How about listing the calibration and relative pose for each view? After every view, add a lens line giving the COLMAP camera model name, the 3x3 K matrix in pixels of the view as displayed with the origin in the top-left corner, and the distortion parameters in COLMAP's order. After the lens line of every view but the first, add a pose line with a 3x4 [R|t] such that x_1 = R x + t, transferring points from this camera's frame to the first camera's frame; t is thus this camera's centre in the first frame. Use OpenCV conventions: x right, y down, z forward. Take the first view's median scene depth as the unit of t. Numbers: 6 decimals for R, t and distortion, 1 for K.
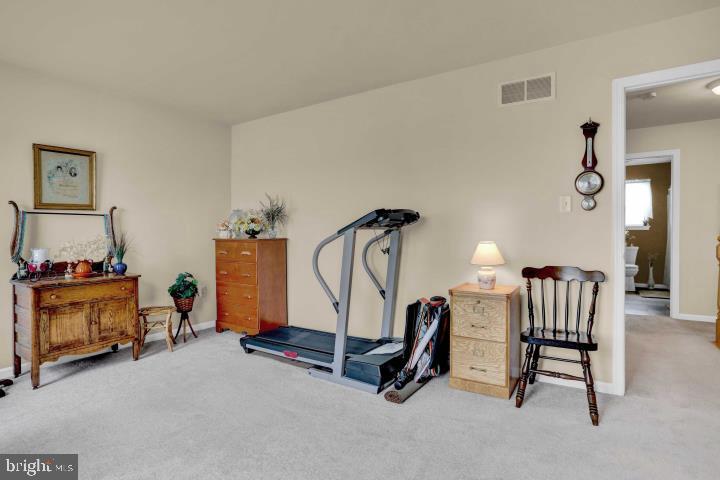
lens RADIAL K [[356.2, 0, 356.9], [0, 356.2, 233.9], [0, 0, 1]] dist [-0.068584, 0.028019]
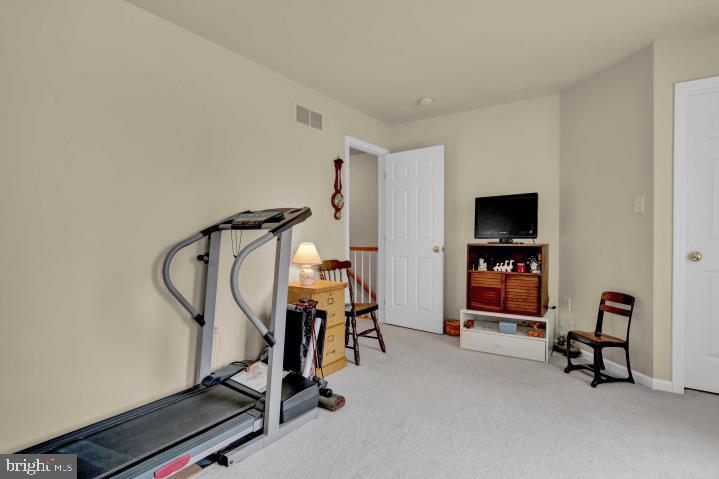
lens RADIAL K [[355.7, 0, 356.4], [0, 355.7, 233.4], [0, 0, 1]] dist [-0.068584, 0.028019]
pose [[0.041075, 0.007635, 0.999127, -0.728204], [-0.014821, 0.999865, -0.007031, -0.001181], [-0.999046, -0.014519, 0.041183, 0.765493]]
